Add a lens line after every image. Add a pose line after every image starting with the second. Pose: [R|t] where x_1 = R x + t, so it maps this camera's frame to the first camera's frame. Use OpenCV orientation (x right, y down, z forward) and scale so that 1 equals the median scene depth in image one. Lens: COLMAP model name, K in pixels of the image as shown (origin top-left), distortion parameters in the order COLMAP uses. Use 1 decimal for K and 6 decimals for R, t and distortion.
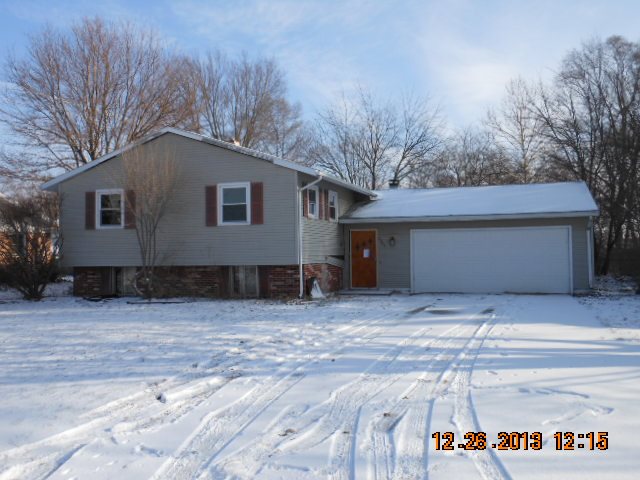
lens RADIAL K [[635.7, 0, 317.8], [0, 635.7, 240.4], [0, 0, 1]] dist [0.020822, 0.000000]
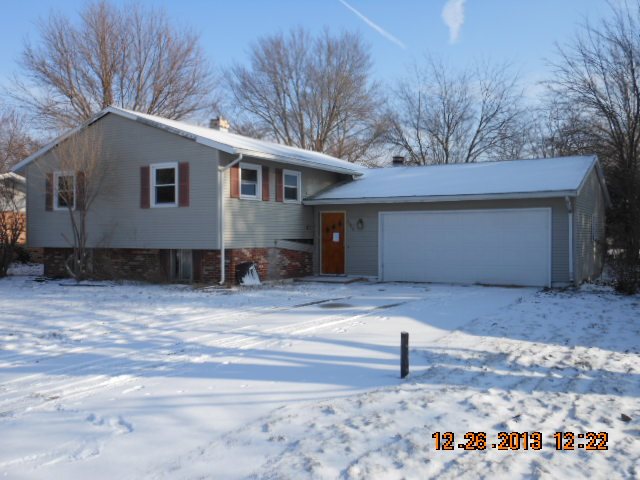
lens RADIAL K [[635.7, 0, 320.1], [0, 635.7, 235.5], [0, 0, 1]] dist [0.020822, 0.000000]
pose [[0.975022, 0.010744, -0.221849, 0.290240], [-0.004767, 0.999612, 0.027461, -0.008039], [0.222058, -0.025717, 0.974694, 0.103722]]
